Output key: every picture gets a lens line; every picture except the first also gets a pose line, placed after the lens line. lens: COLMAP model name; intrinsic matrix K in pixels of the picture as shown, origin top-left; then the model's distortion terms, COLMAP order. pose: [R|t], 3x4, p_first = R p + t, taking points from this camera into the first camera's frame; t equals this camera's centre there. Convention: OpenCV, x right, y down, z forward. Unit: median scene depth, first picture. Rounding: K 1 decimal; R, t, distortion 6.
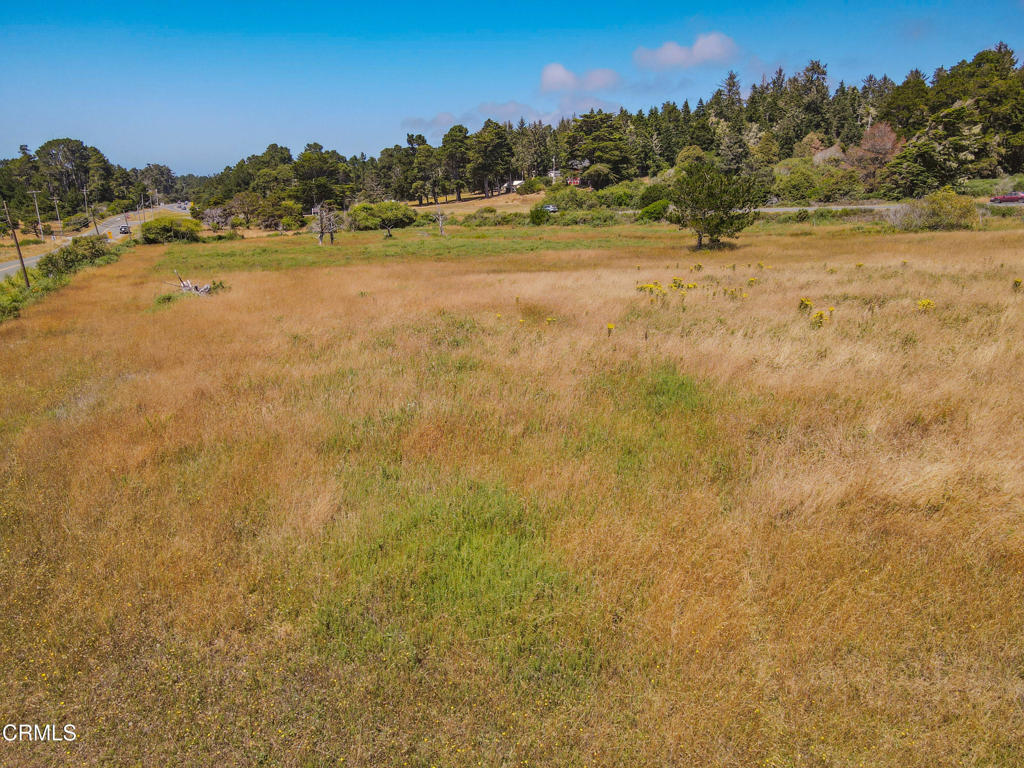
lens RADIAL K [[768.7, 0, 517.4], [0, 768.7, 380.6], [0, 0, 1]] dist [0.021574, 0.017714]
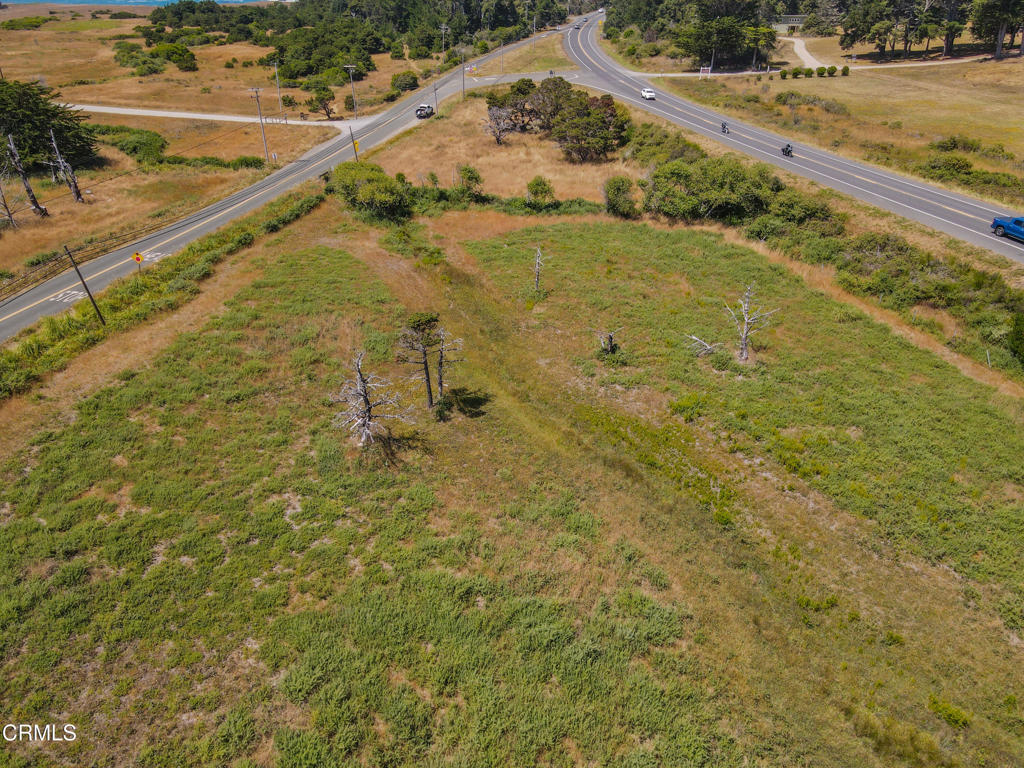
lens RADIAL K [[768.7, 0, 514.1], [0, 768.7, 385.5], [0, 0, 1]] dist [0.021574, 0.017714]
pose [[0.840429, 0.270934, -0.469333, -0.000773], [-0.142273, 0.945985, 0.291326, -0.116549], [0.522912, -0.178066, 0.833580, 0.244043]]
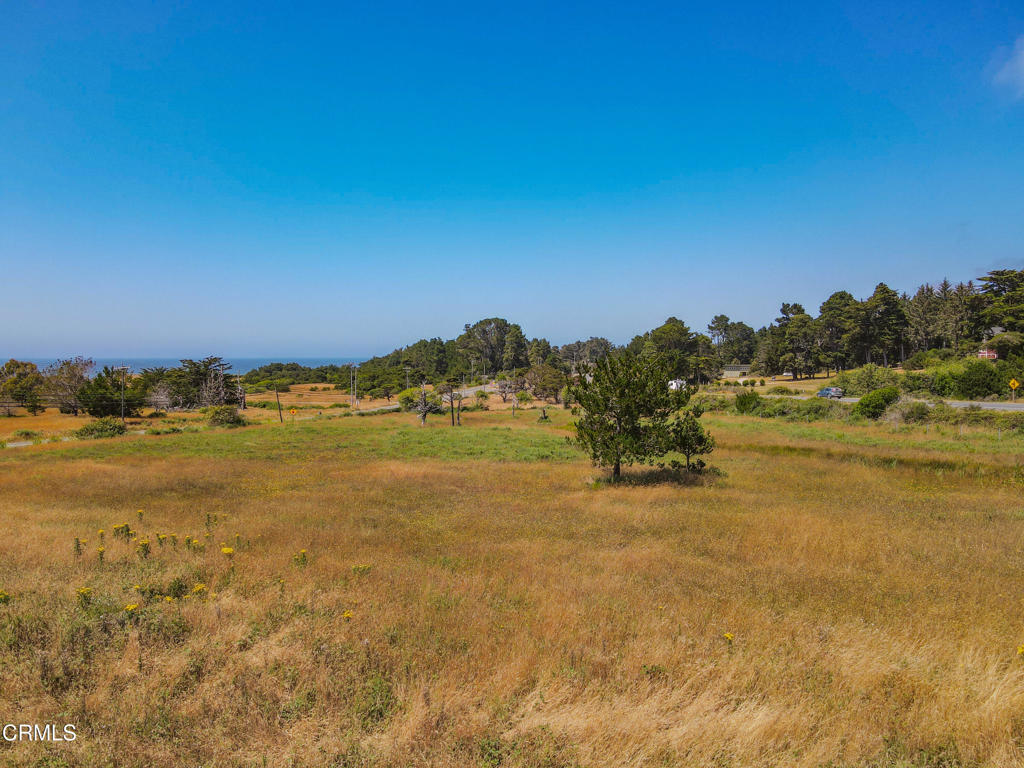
lens RADIAL K [[768.7, 0, 512.5], [0, 768.7, 384.0], [0, 0, 1]] dist [0.021574, 0.017714]
pose [[0.820570, 0.029010, -0.570809, 0.119296], [-0.147506, 0.975626, -0.162465, -0.032167], [0.552183, 0.217512, 0.804849, 0.112492]]
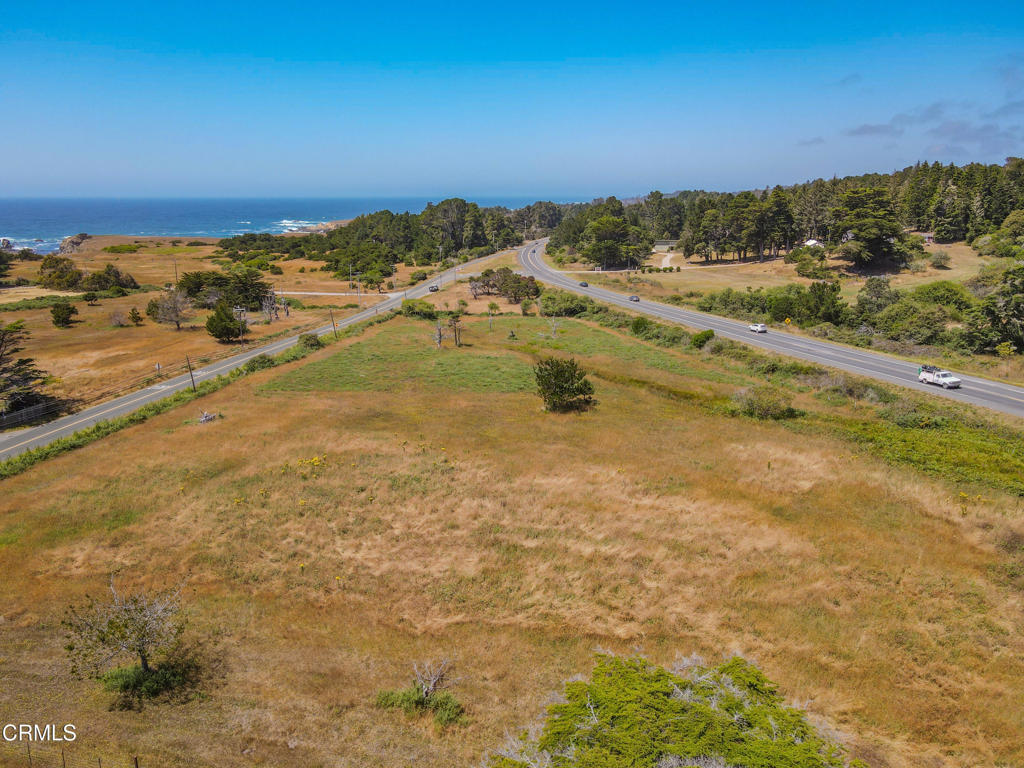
lens RADIAL K [[768.7, 0, 510.3], [0, 768.7, 380.6], [0, 0, 1]] dist [0.021574, 0.017714]
pose [[0.855929, 0.127286, -0.501182, 0.208902], [-0.131639, 0.990934, 0.026853, -0.059228], [0.500056, 0.042991, 0.864925, -0.067309]]
